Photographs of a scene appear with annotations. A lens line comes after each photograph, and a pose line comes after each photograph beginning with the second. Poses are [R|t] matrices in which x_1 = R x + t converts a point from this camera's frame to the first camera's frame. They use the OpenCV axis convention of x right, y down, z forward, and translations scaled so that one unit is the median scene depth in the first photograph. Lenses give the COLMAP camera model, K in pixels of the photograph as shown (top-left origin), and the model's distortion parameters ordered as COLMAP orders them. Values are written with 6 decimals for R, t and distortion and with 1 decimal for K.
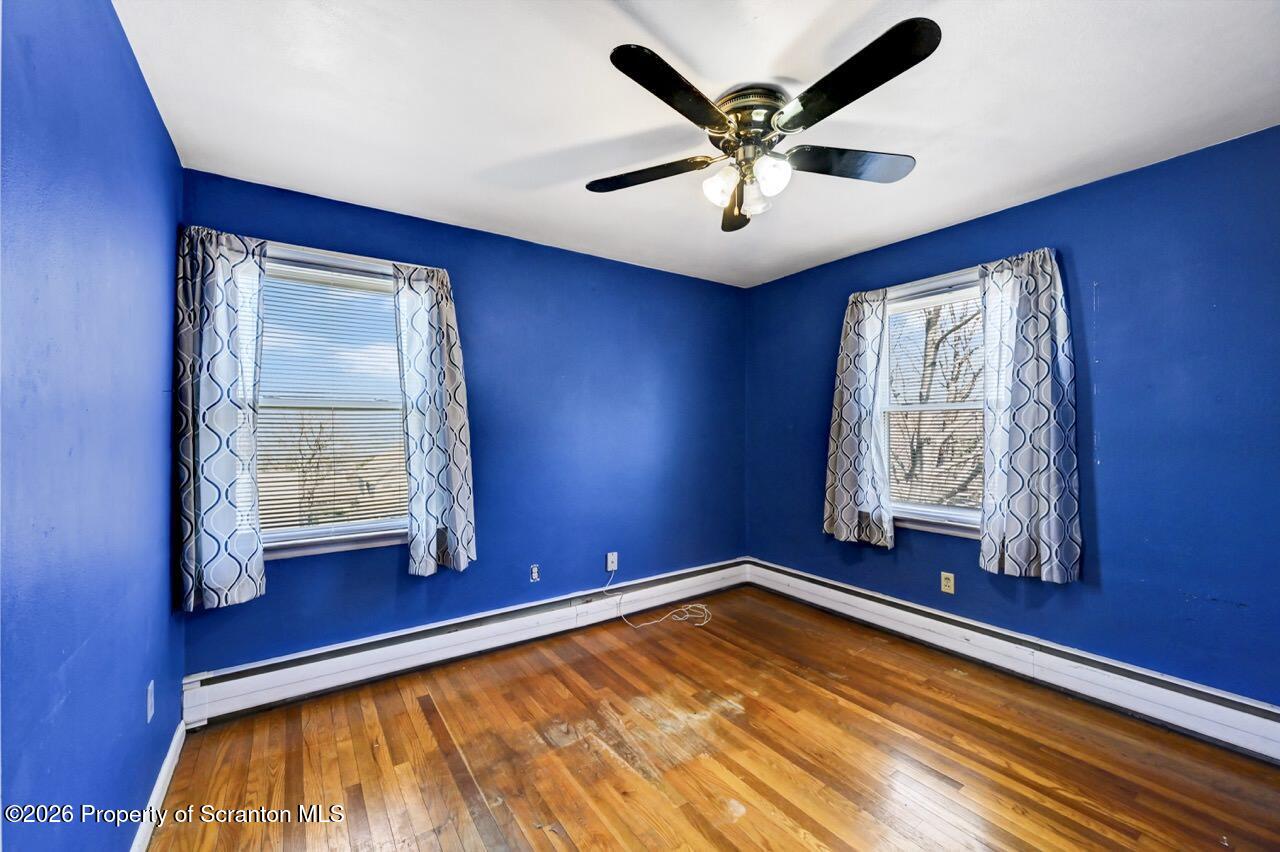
lens RADIAL K [[500.6, 0, 637.9], [0, 500.6, 426.9], [0, 0, 1]] dist [-0.000922, -0.000225]
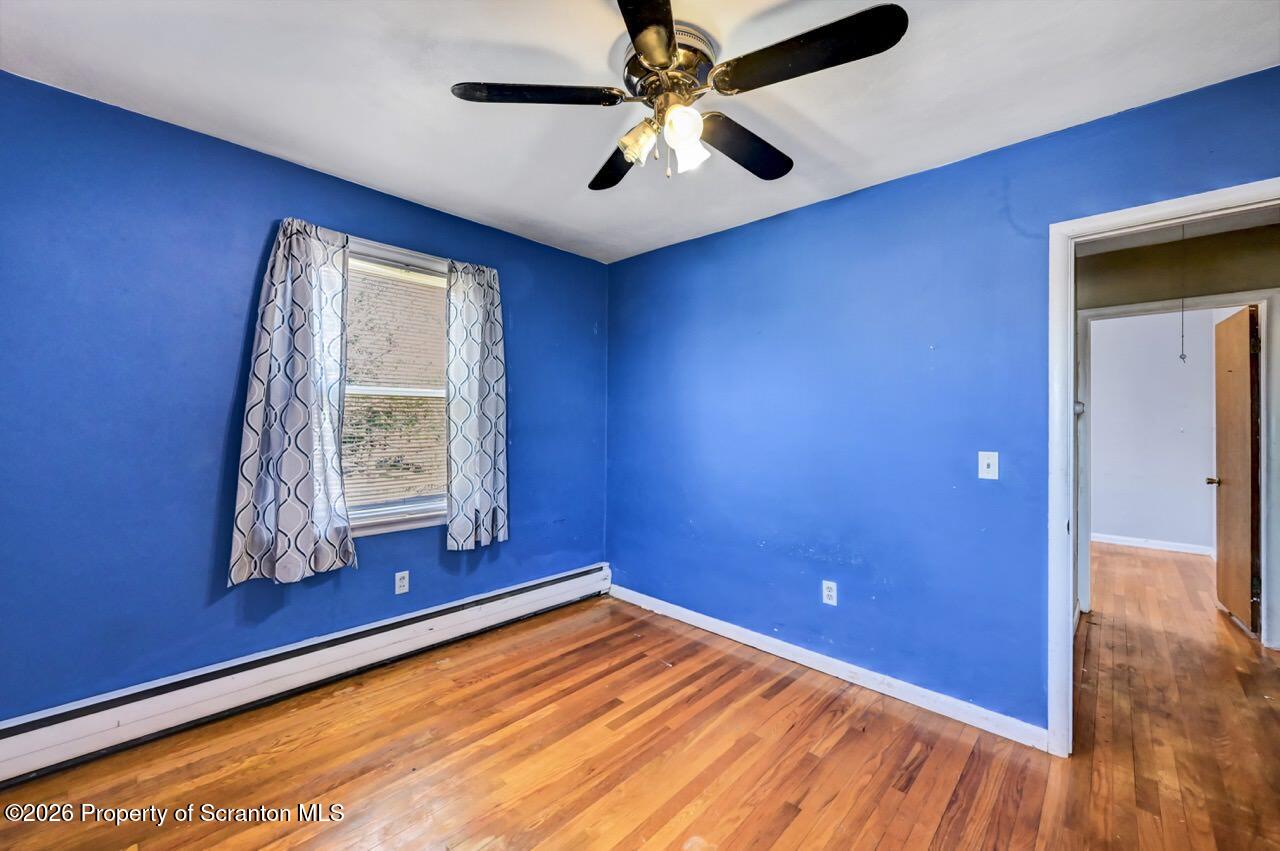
lens RADIAL K [[502.7, 0, 640.6], [0, 502.7, 421.0], [0, 0, 1]] dist [0.000085, 0.000080]
pose [[-0.212992, 0.006375, 0.977033, -0.434038], [-0.006710, 0.999946, -0.007988, 0.018823], [-0.977031, -0.008257, -0.212938, 0.863733]]
